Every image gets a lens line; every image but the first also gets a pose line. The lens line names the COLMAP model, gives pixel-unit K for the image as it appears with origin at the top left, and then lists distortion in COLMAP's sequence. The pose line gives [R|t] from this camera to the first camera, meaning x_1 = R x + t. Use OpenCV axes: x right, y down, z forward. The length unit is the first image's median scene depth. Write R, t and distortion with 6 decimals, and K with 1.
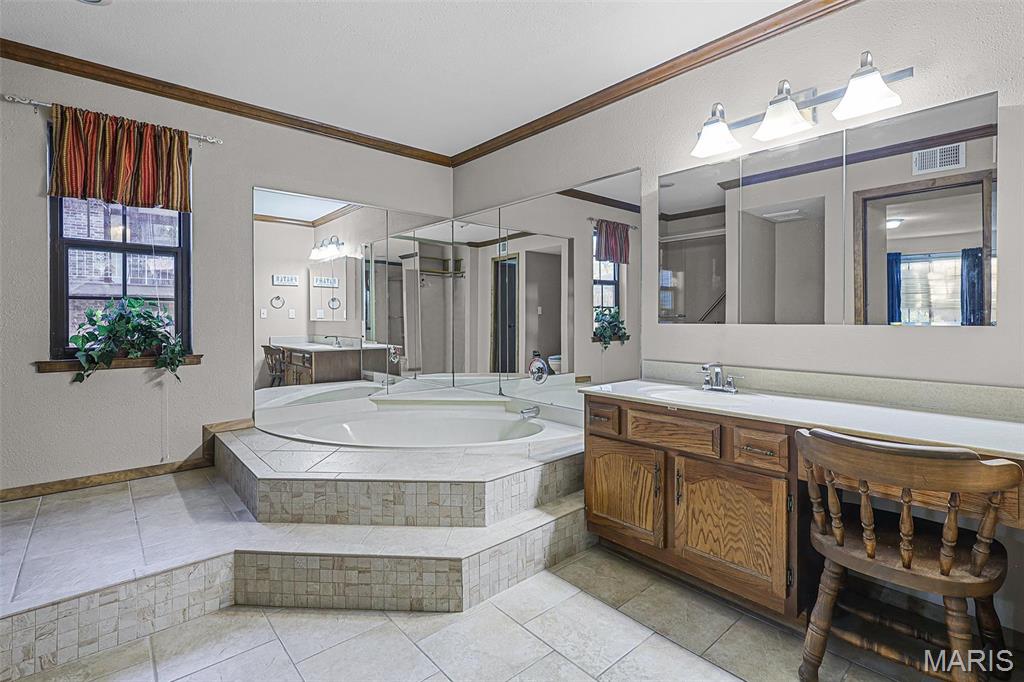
lens RADIAL K [[482.8, 0, 513.2], [0, 482.8, 323.0], [0, 0, 1]] dist [0.001571, 0.001299]
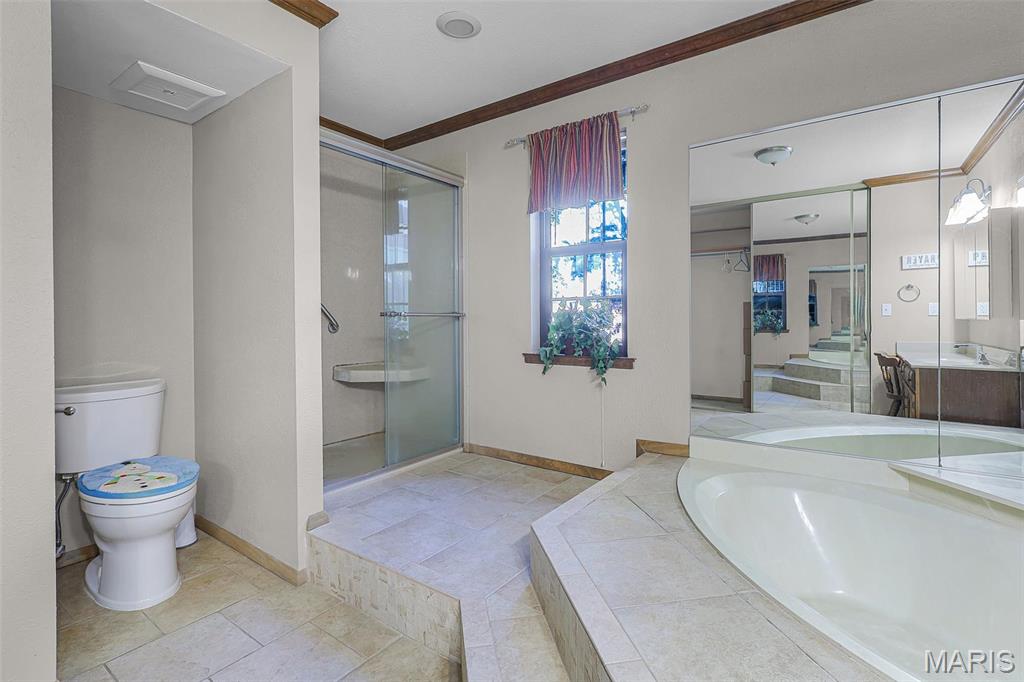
lens RADIAL K [[482.8, 0, 513.2], [0, 482.8, 323.0], [0, 0, 1]] dist [0.001571, 0.001299]
pose [[0.227076, 0.007614, -0.973847, 0.169387], [-0.004891, 0.999966, 0.006678, -0.003631], [0.973865, 0.003246, 0.227106, 0.632500]]
